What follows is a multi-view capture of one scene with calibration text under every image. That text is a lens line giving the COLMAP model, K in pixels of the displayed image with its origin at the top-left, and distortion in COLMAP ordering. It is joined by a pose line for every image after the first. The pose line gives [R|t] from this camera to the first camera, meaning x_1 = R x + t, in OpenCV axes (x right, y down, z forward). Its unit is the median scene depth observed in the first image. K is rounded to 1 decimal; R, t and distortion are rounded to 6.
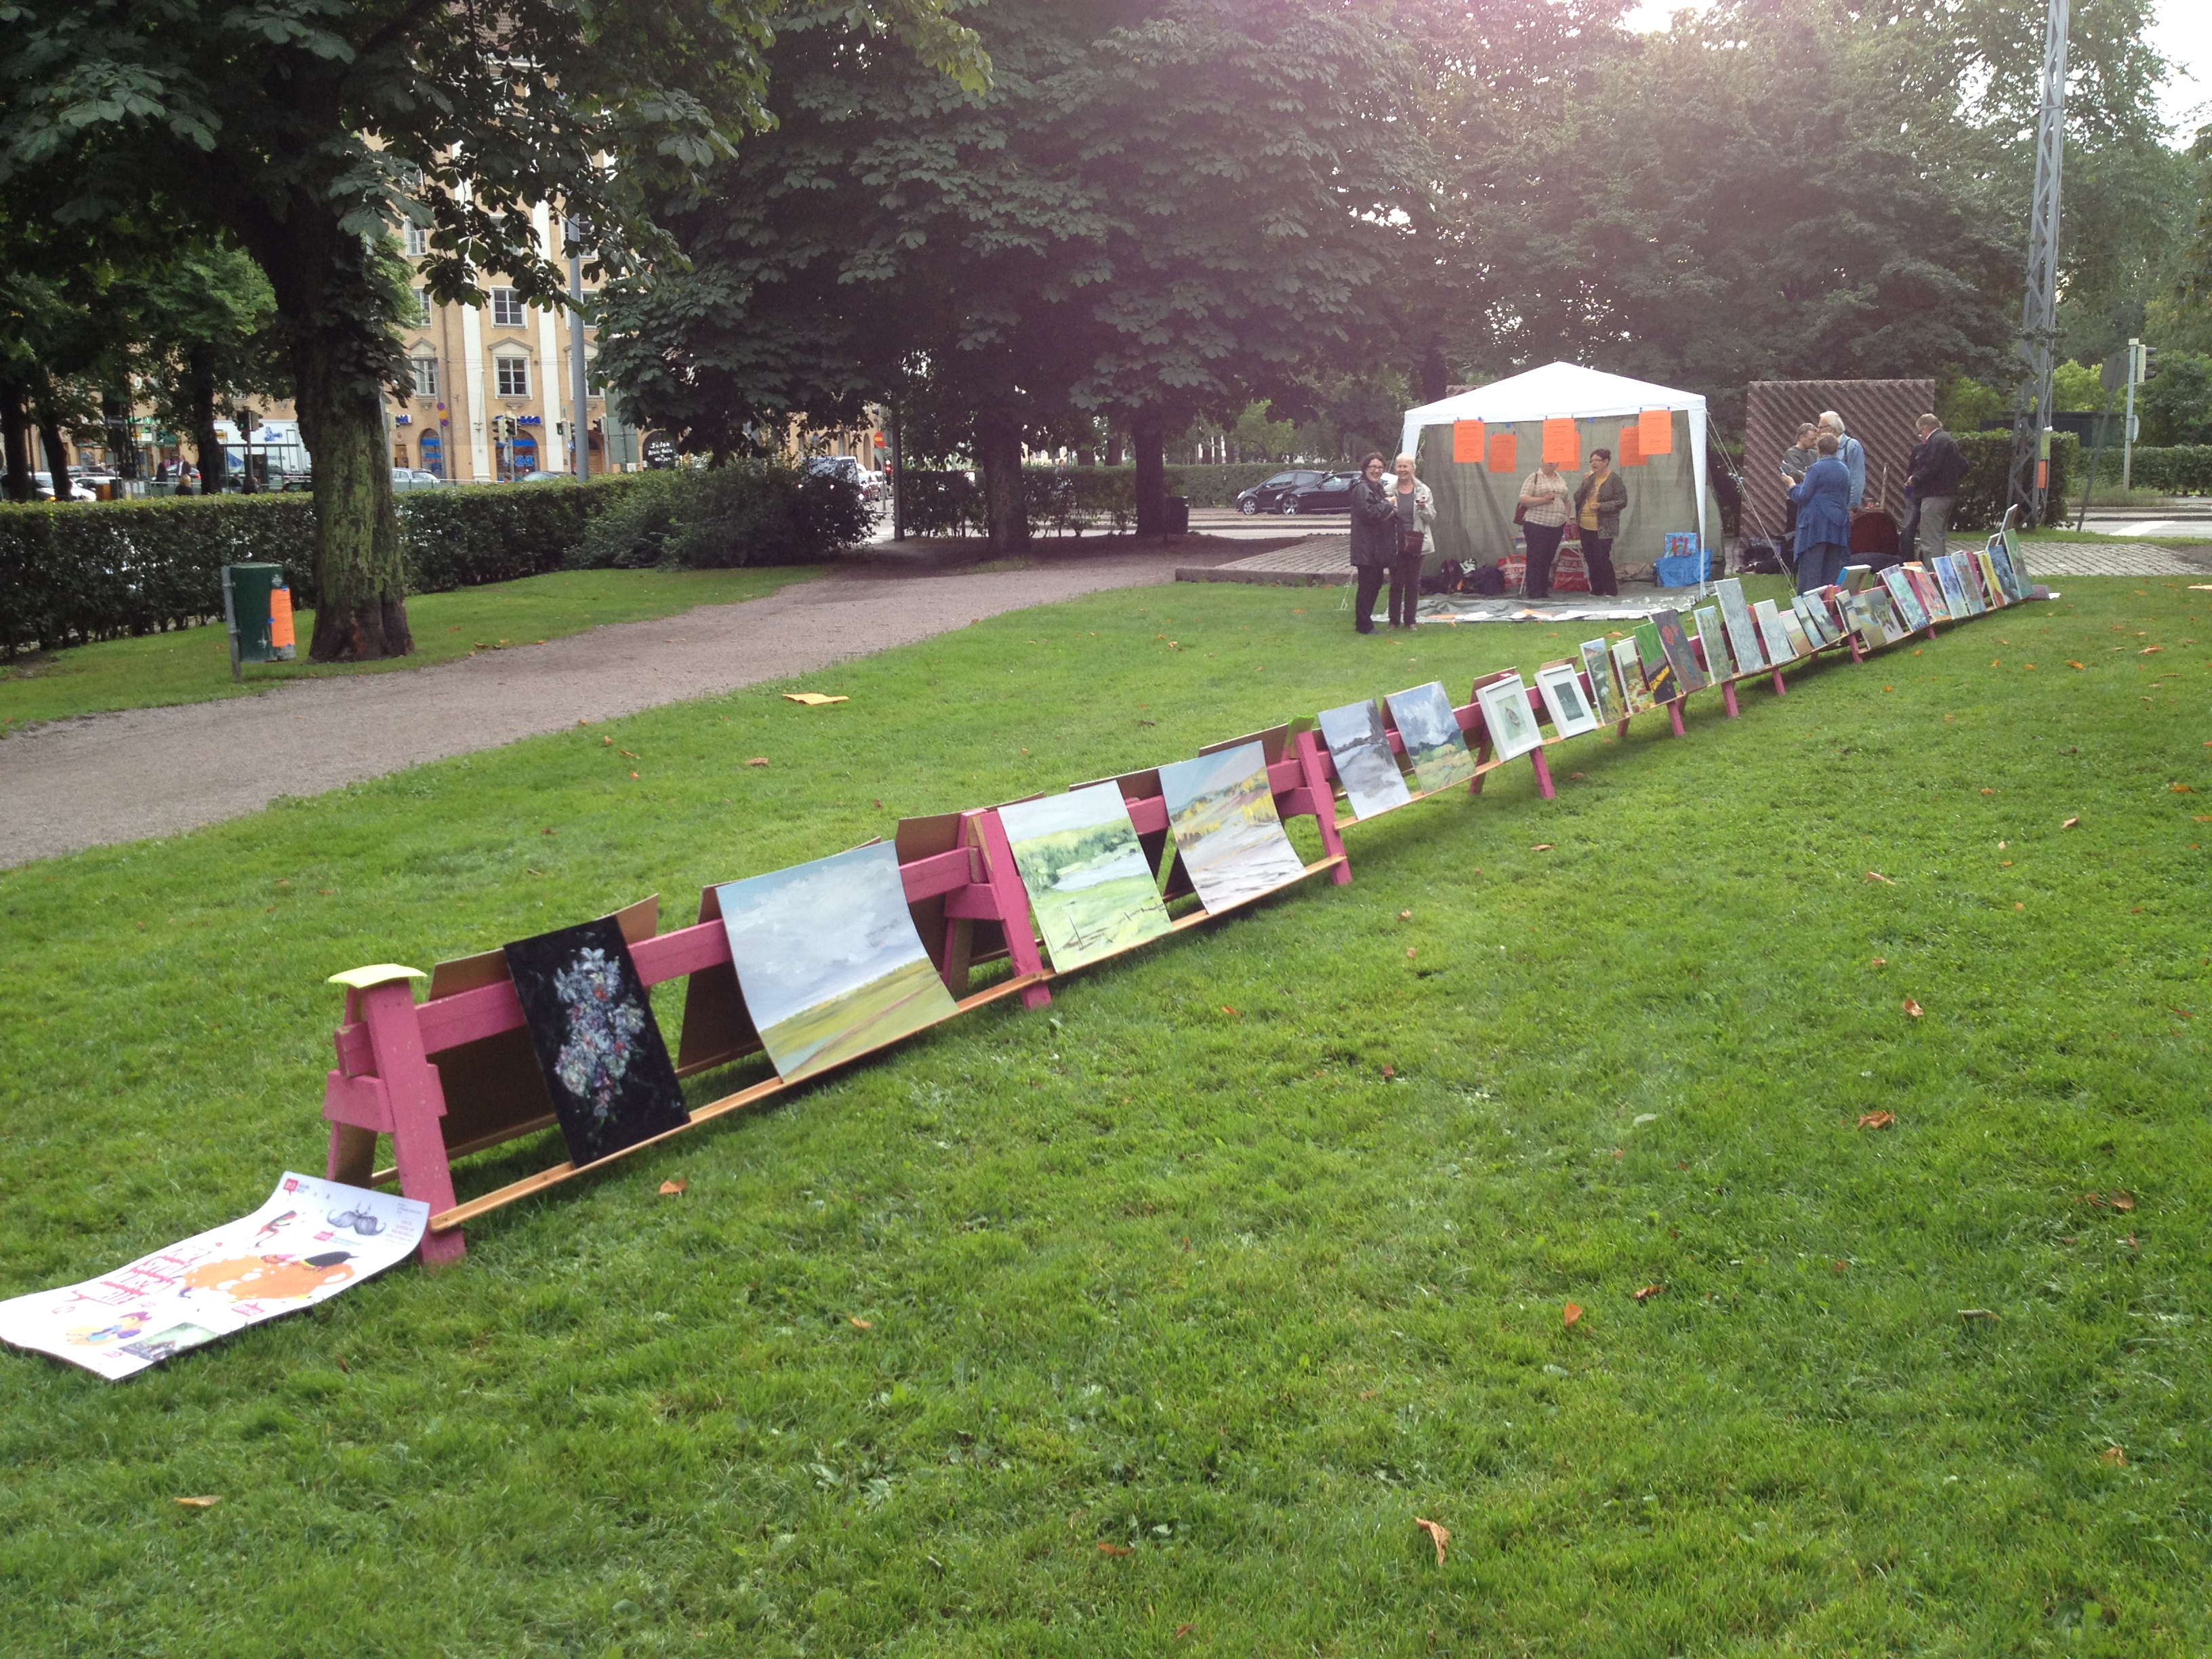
lens RADIAL K [[2274.0, 0, 1108.1], [0, 2274.0, 828.1], [0, 0, 1]] dist [-0.006351, 0.000000]
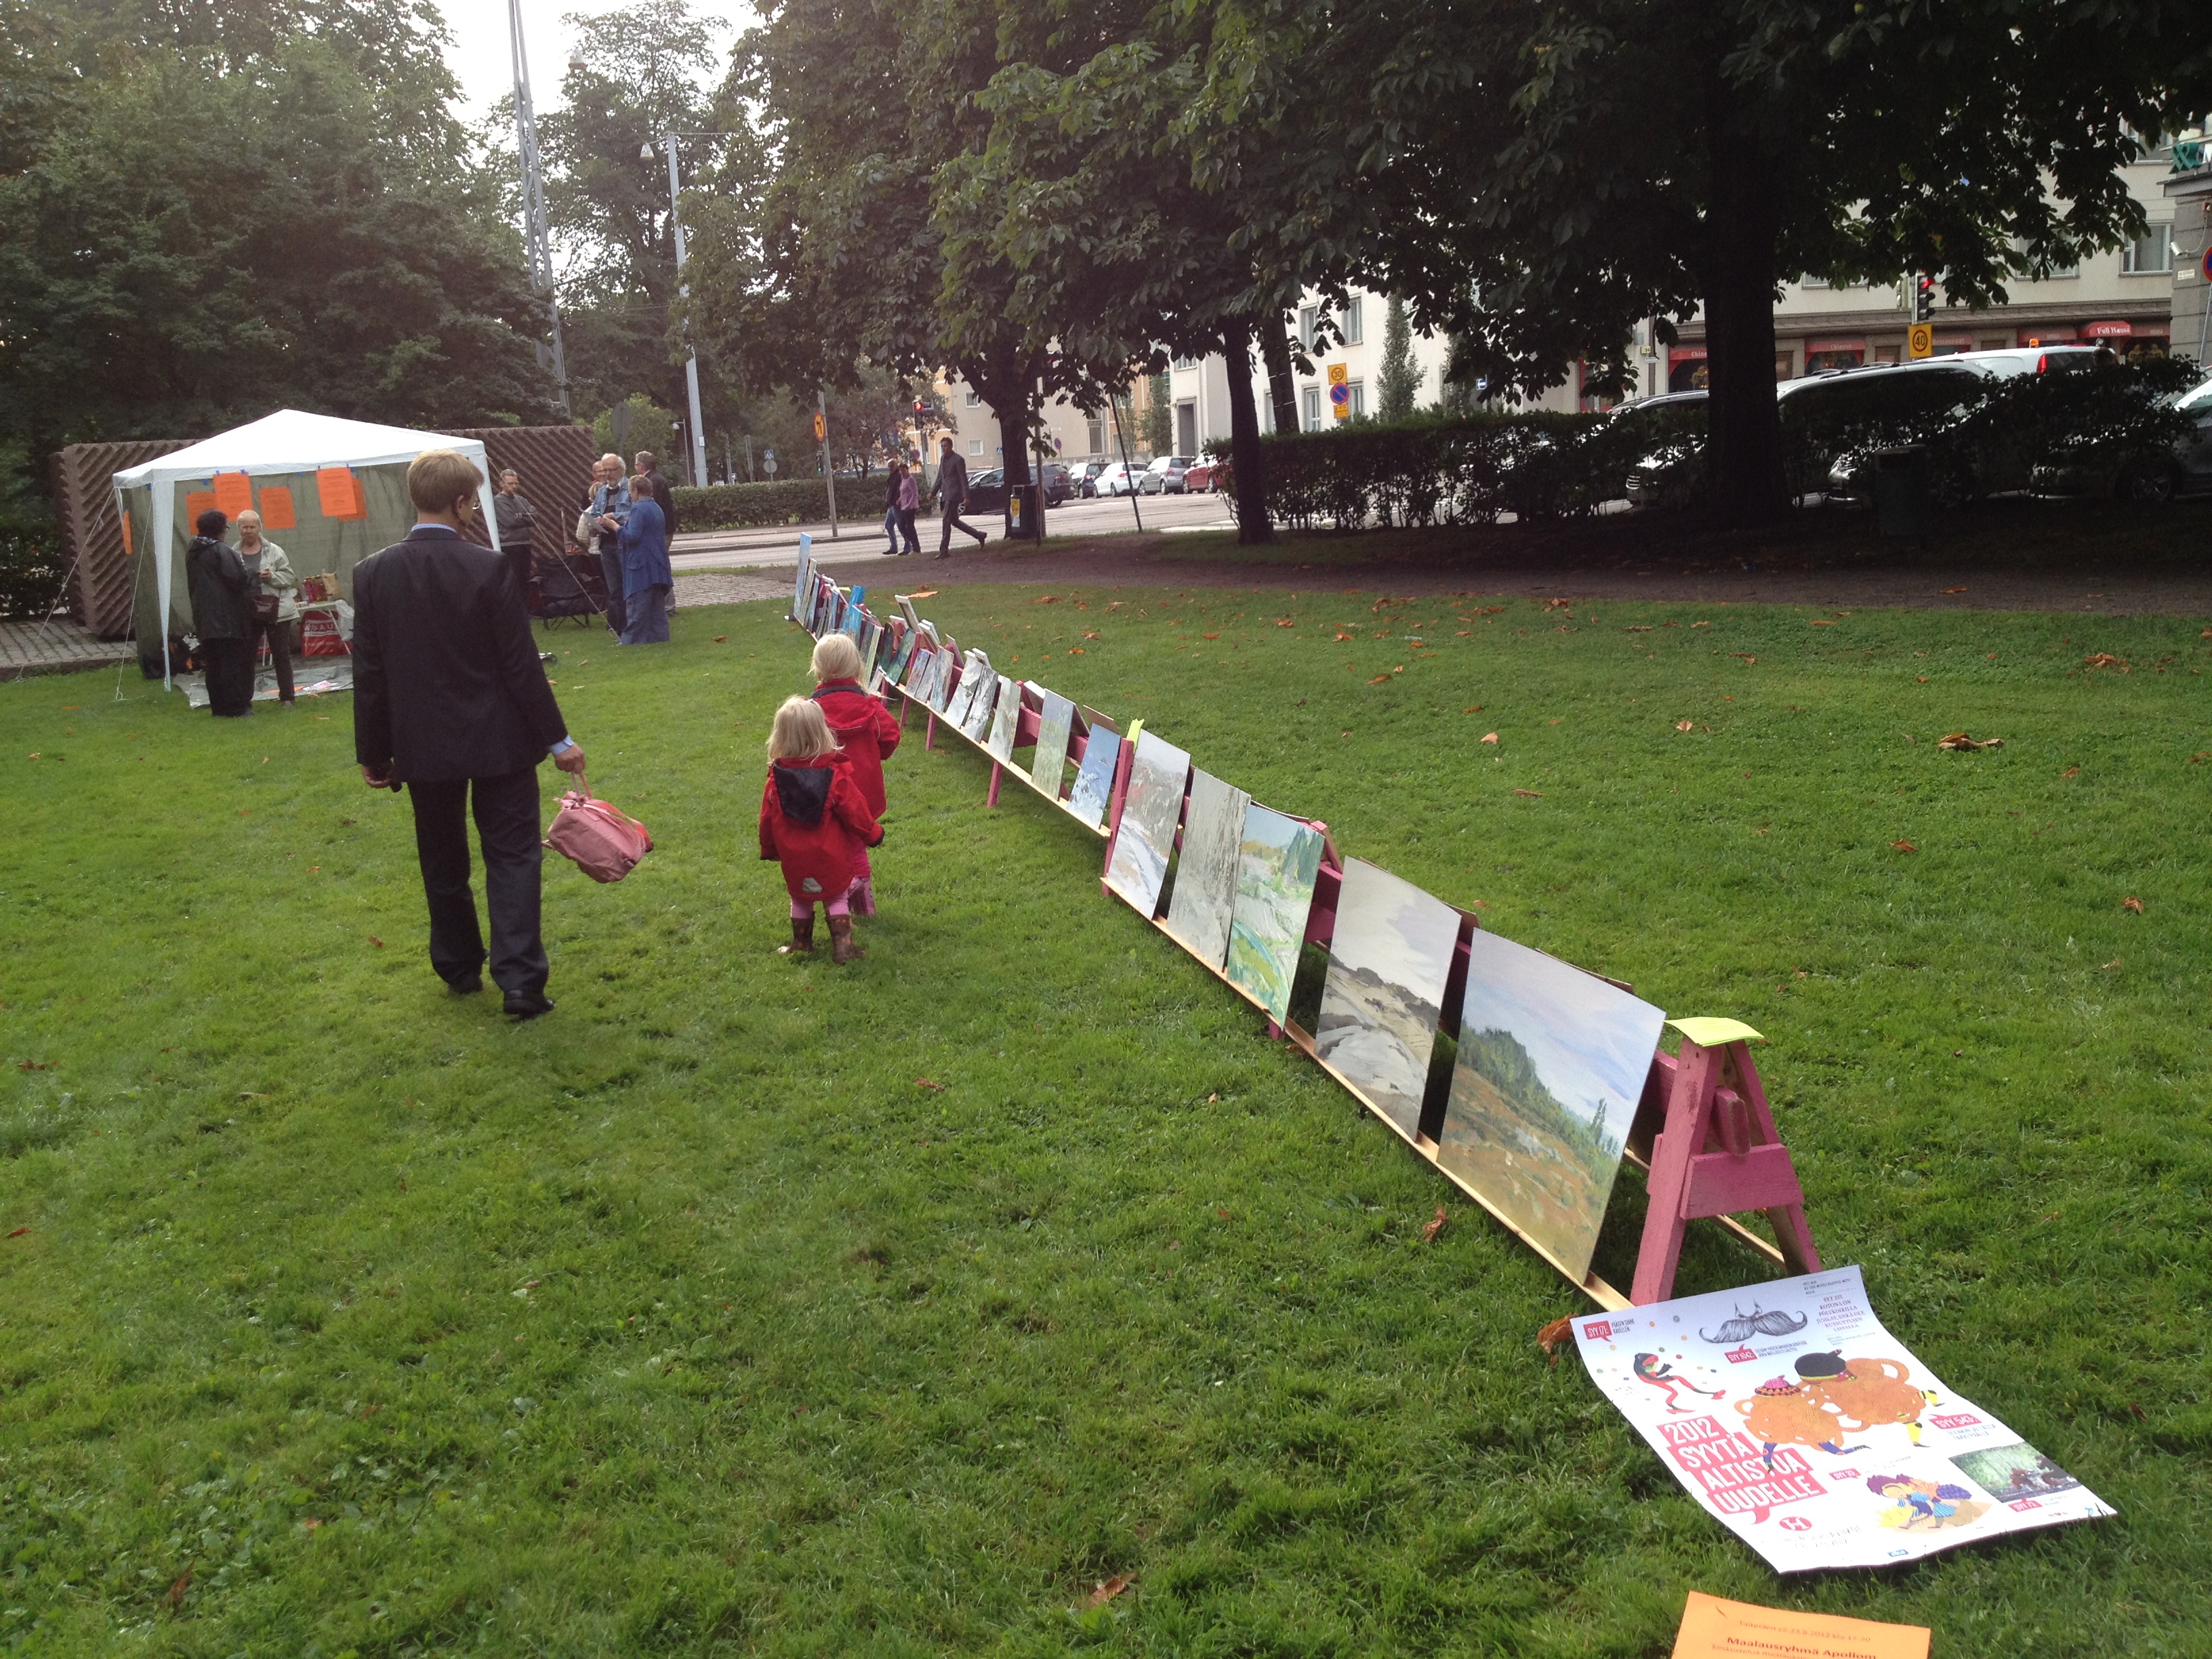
lens RADIAL K [[2274.0, 0, 1103.8], [0, 2274.0, 833.5], [0, 0, 1]] dist [-0.006351, 0.000000]
pose [[0.656540, -0.145458, 0.740133, -0.270952], [0.170575, 0.984442, 0.042163, -0.018916], [-0.734751, 0.098567, 0.671137, 0.155794]]
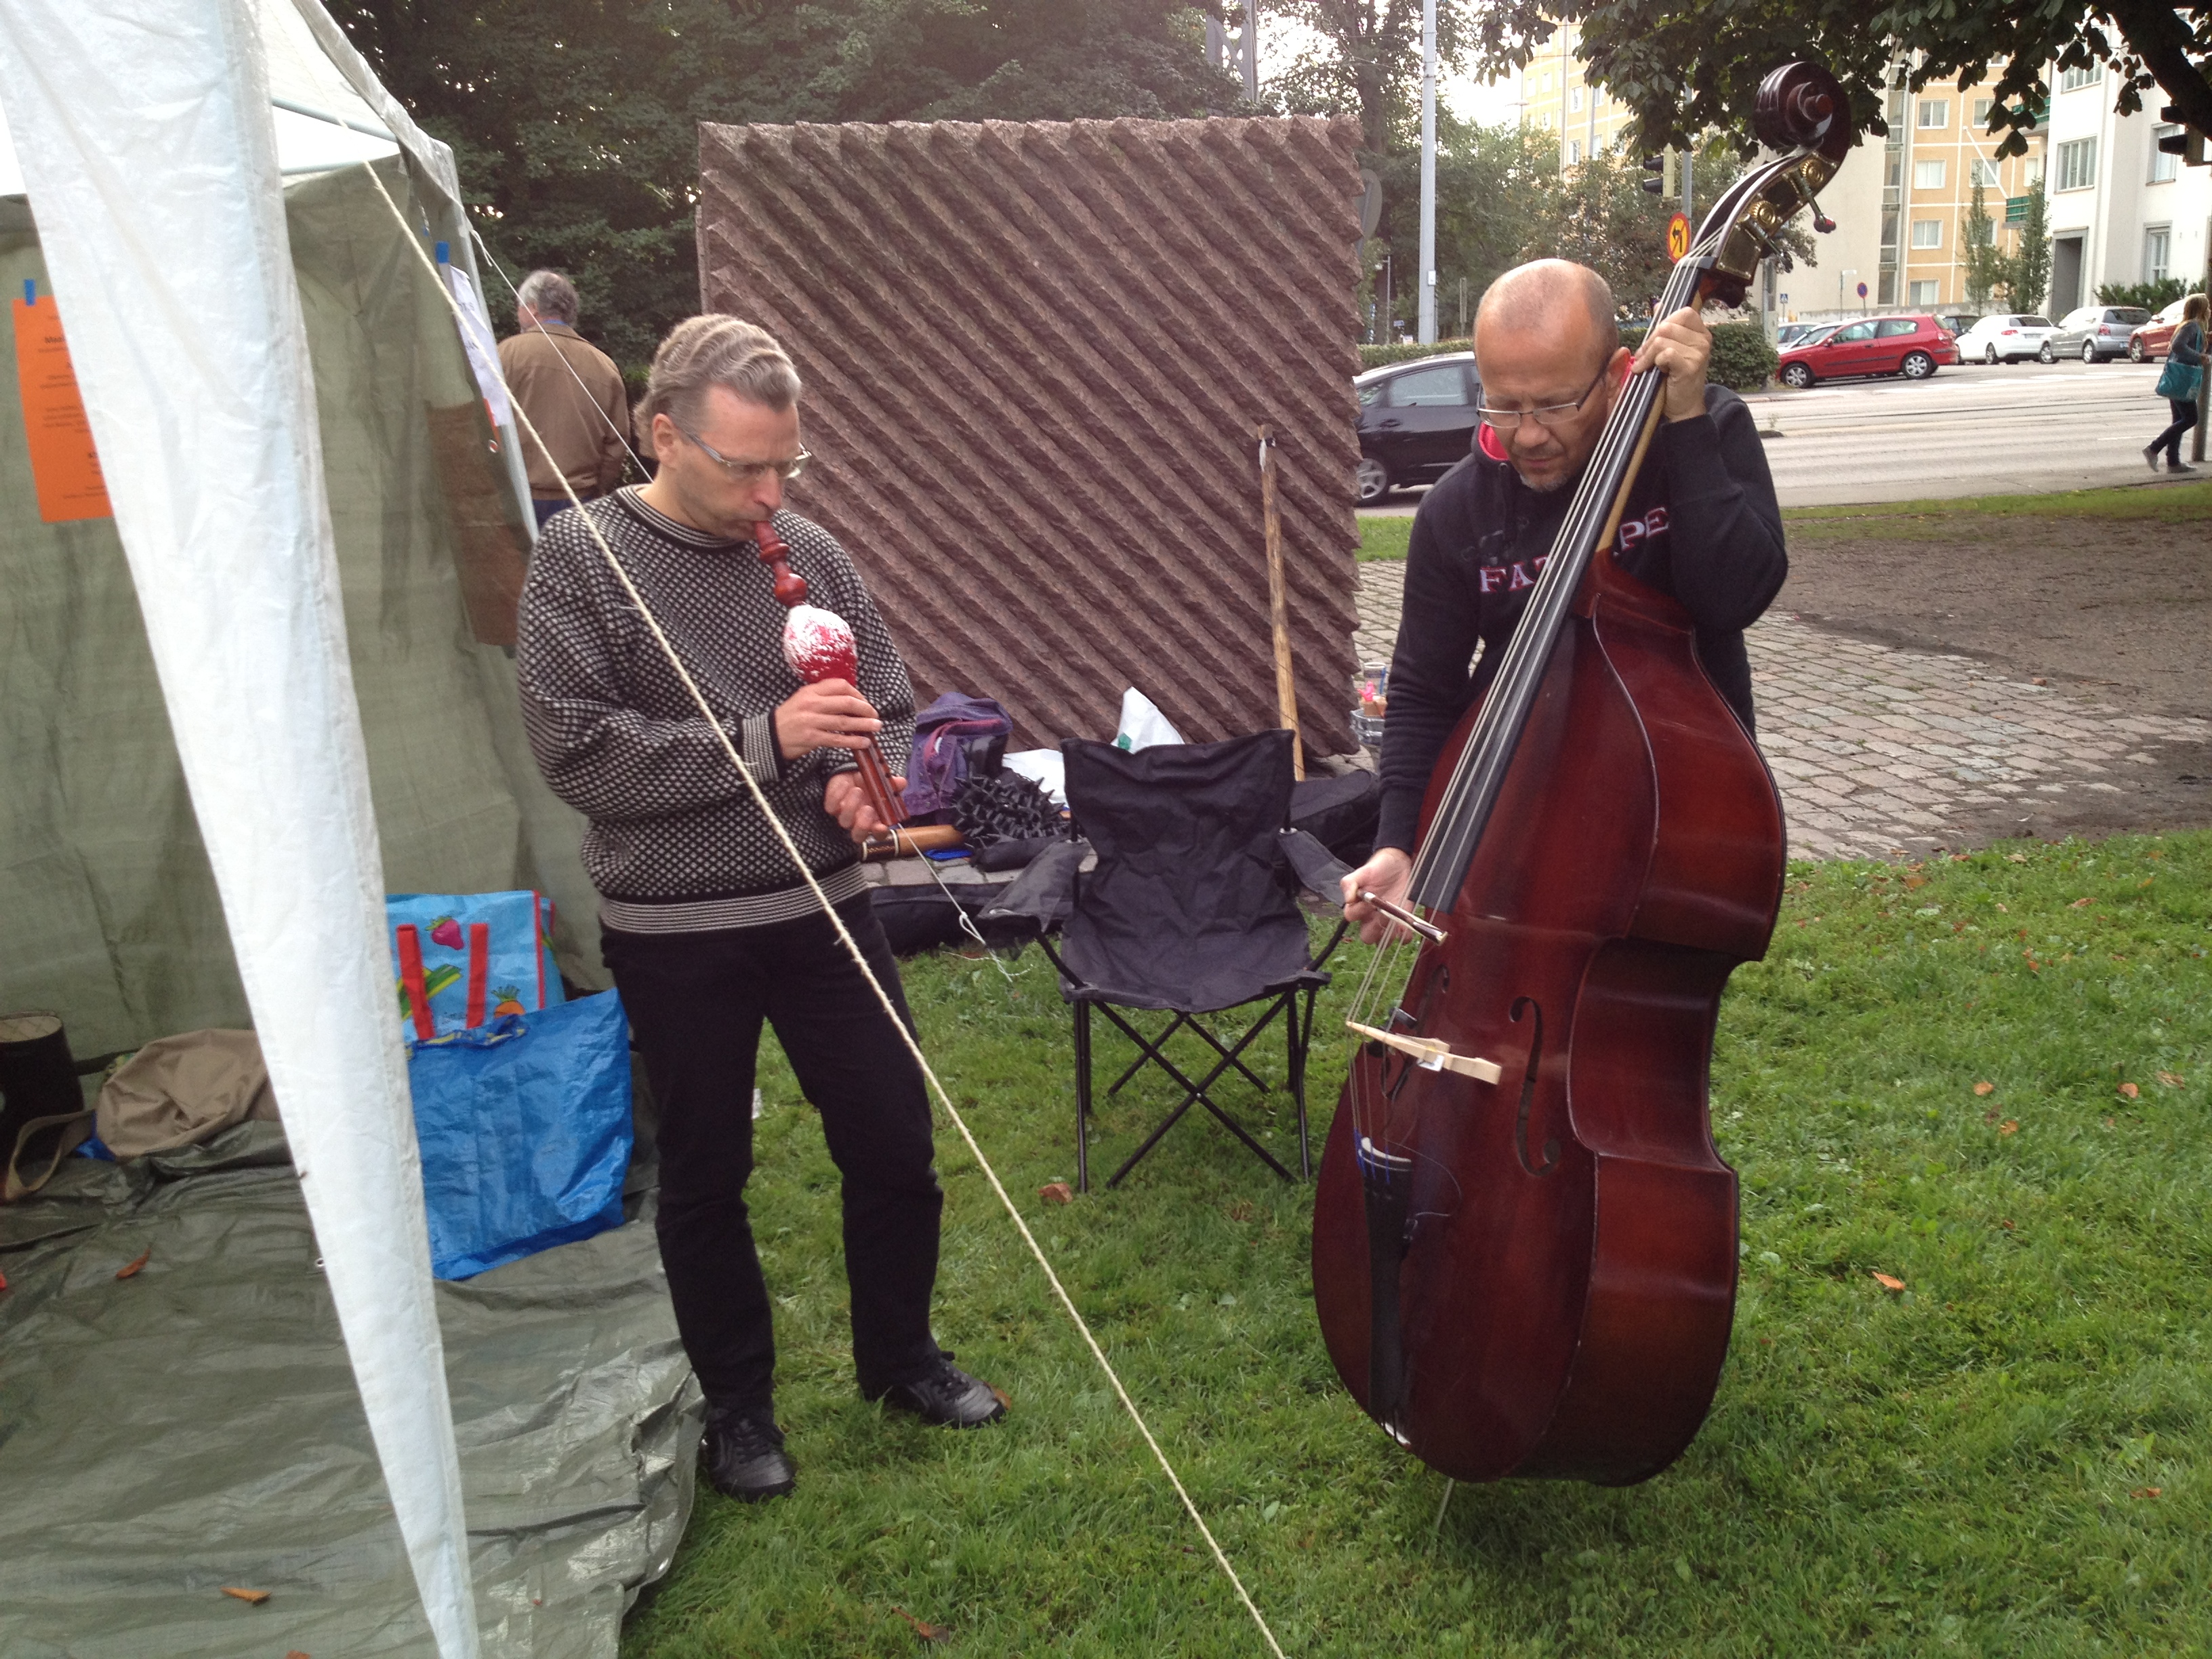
lens RADIAL K [[2274.0, 0, 1105.8], [0, 2274.0, 831.0], [0, 0, 1]] dist [-0.006351, 0.000000]
pose [[0.844243, -0.133936, 0.518956, 0.200755], [0.119755, 0.990932, 0.060927, -0.135072], [-0.522411, 0.010711, 0.852627, 0.807955]]
